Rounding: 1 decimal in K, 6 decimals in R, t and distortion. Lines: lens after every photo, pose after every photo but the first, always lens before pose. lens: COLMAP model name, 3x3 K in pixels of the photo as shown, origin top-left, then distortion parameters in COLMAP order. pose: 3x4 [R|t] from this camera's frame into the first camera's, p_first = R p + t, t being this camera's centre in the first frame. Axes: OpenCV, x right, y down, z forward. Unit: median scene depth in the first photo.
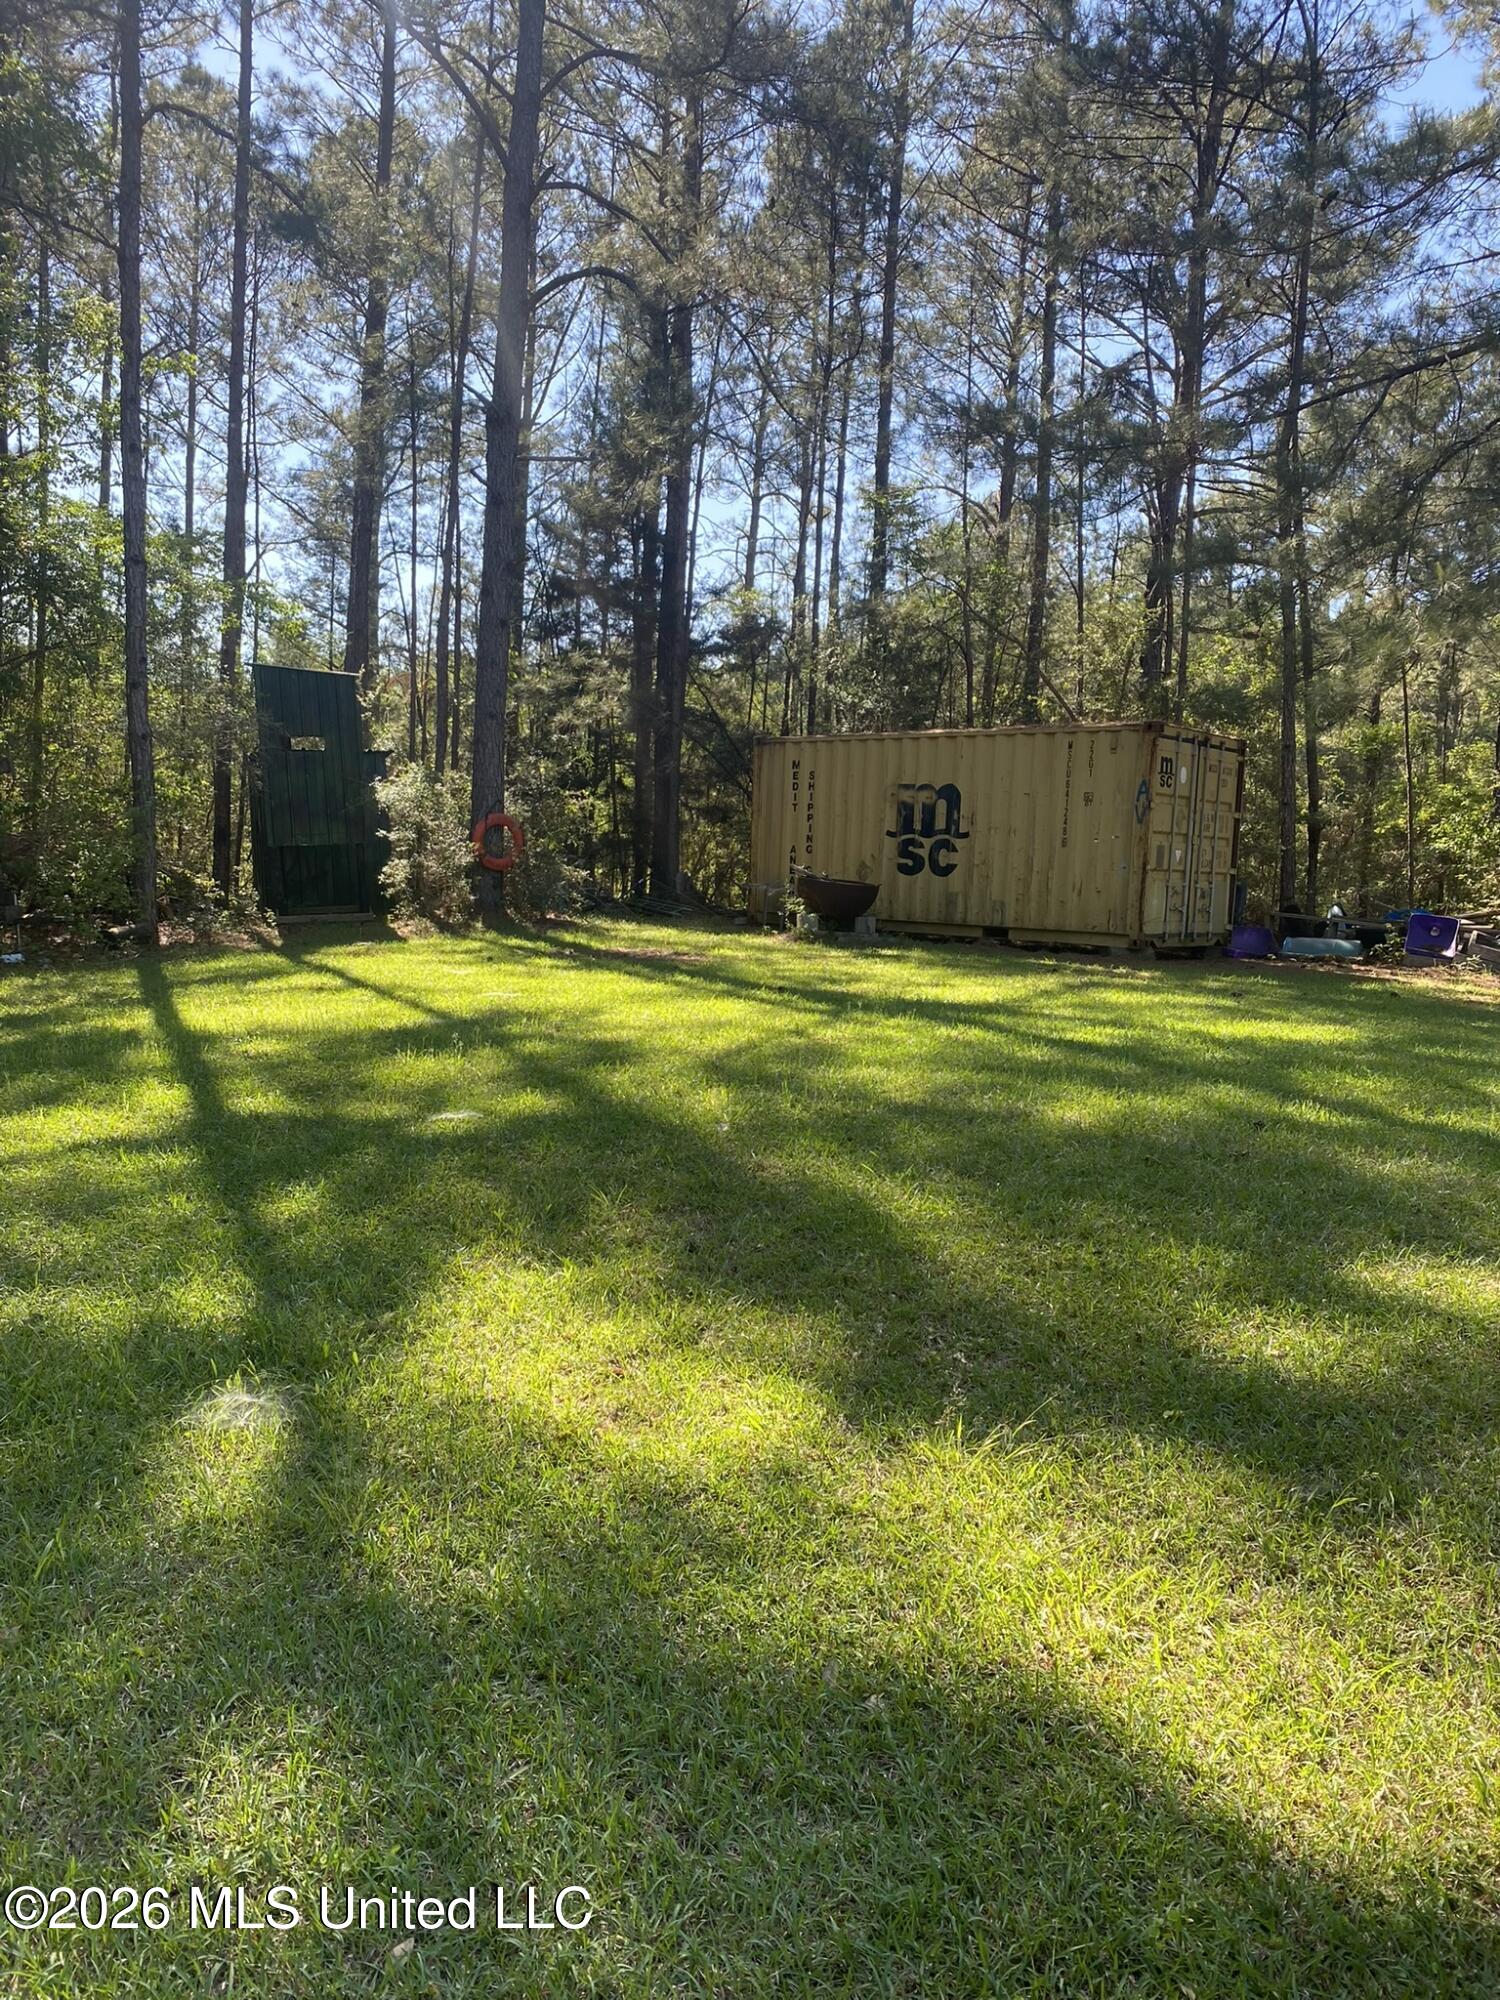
lens RADIAL K [[1541.3, 0, 756.7], [0, 1541.3, 1010.4], [0, 0, 1]] dist [0.051645, -0.040187]
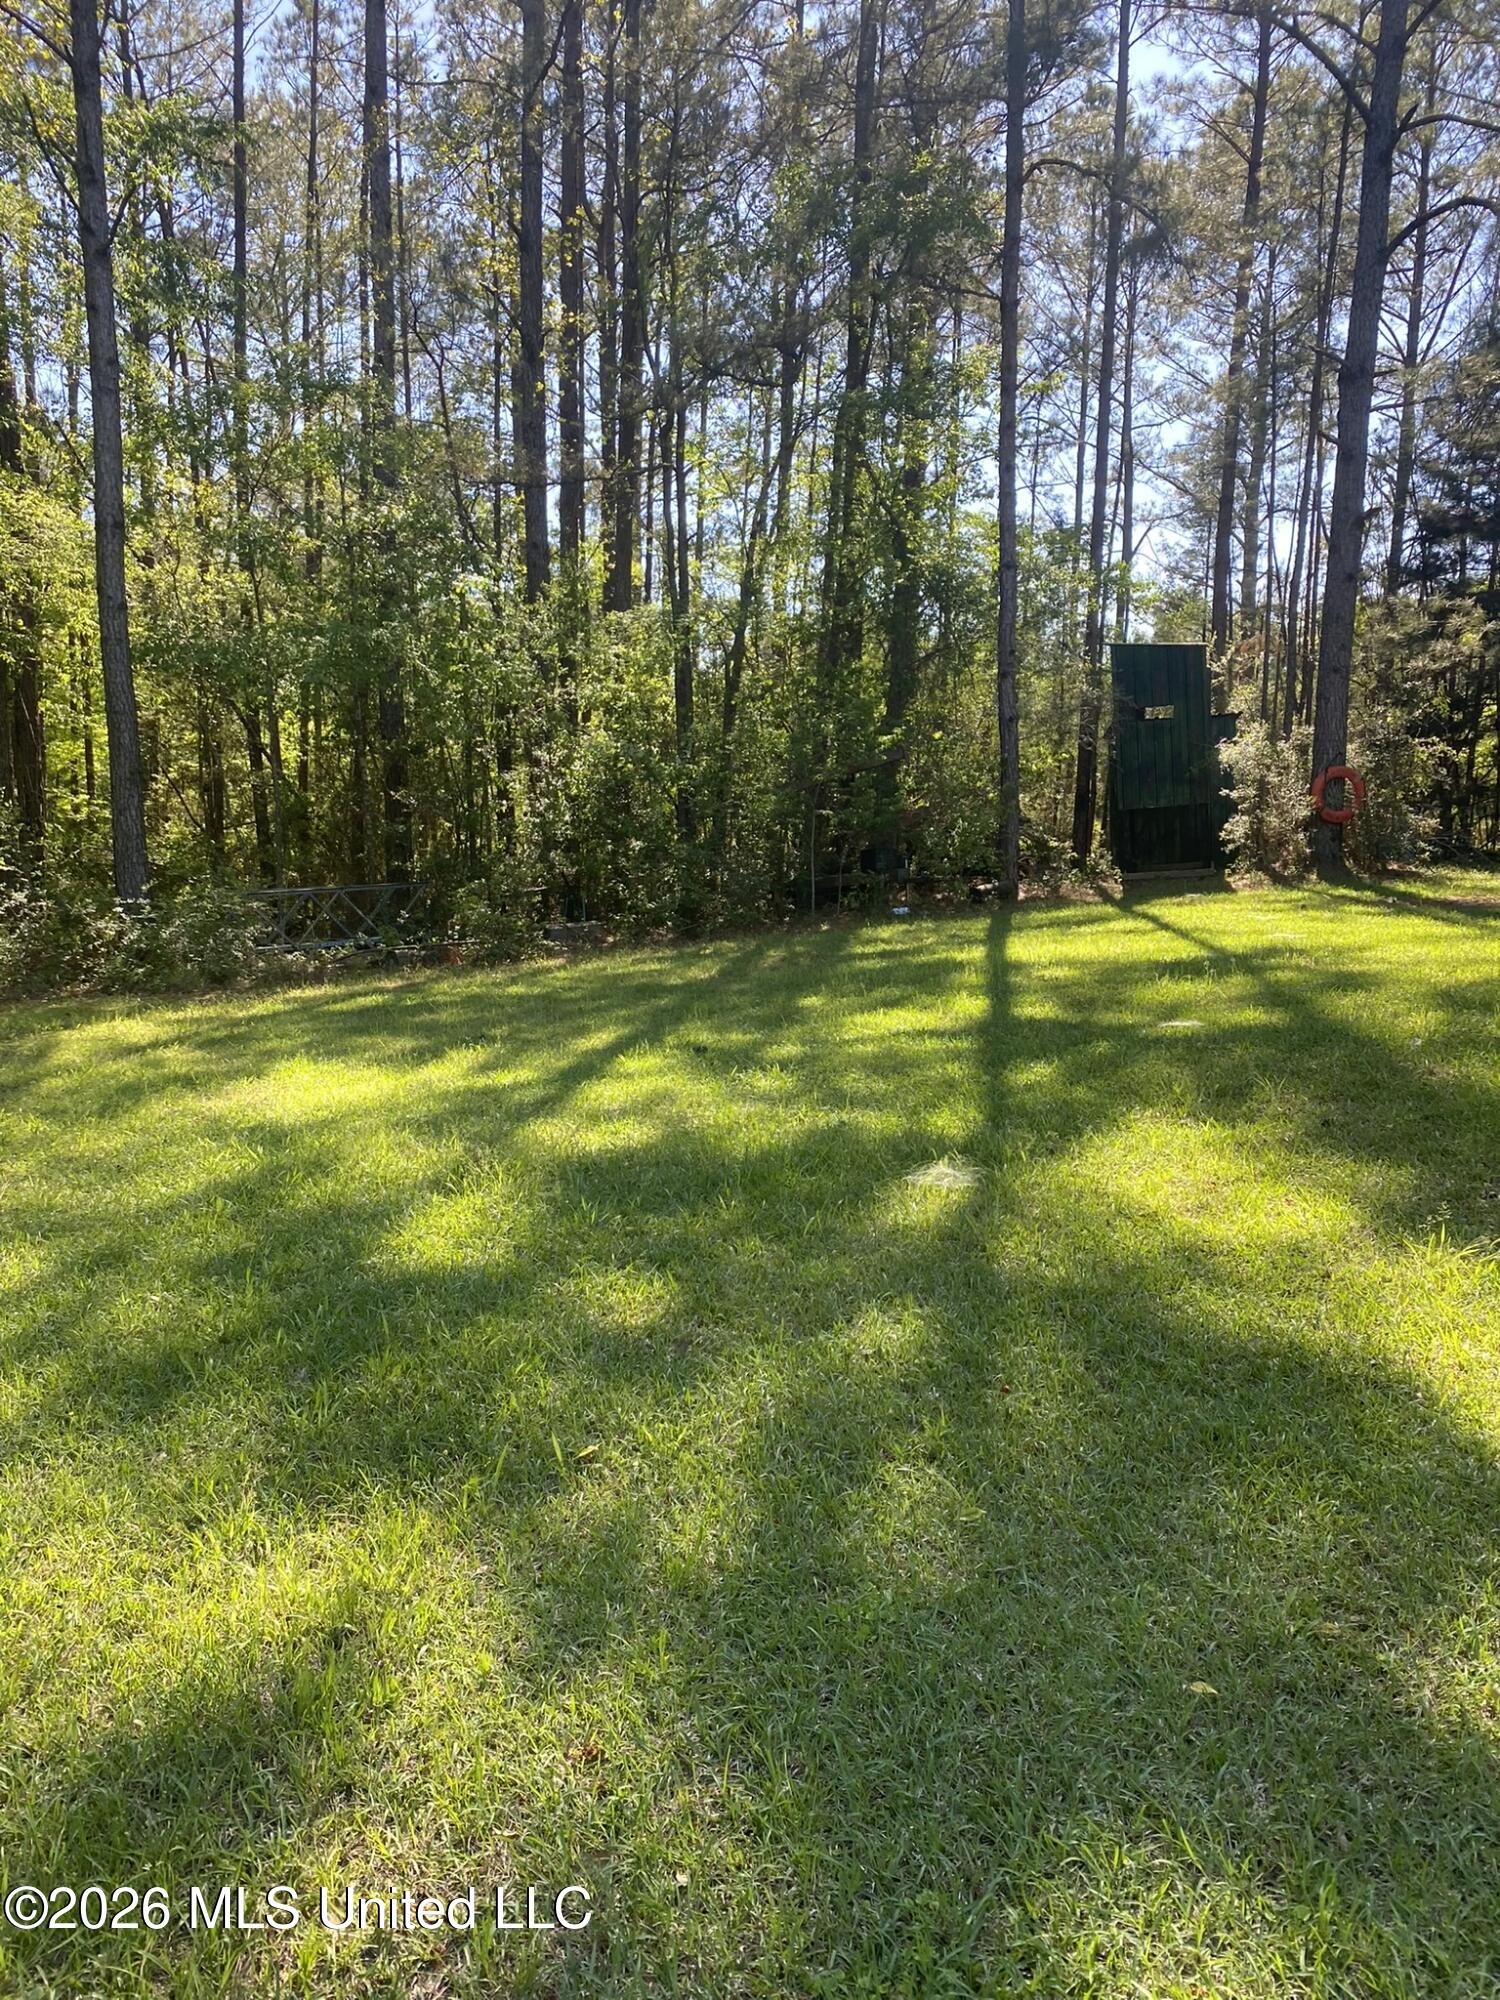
lens RADIAL K [[1541.3, 0, 756.7], [0, 1541.3, 1010.4], [0, 0, 1]] dist [0.051645, -0.040187]
pose [[0.845409, 0.027893, -0.533390, 0.069664], [-0.015347, 0.999492, 0.027943, 0.012024], [0.533899, -0.015437, 0.845408, -0.082690]]
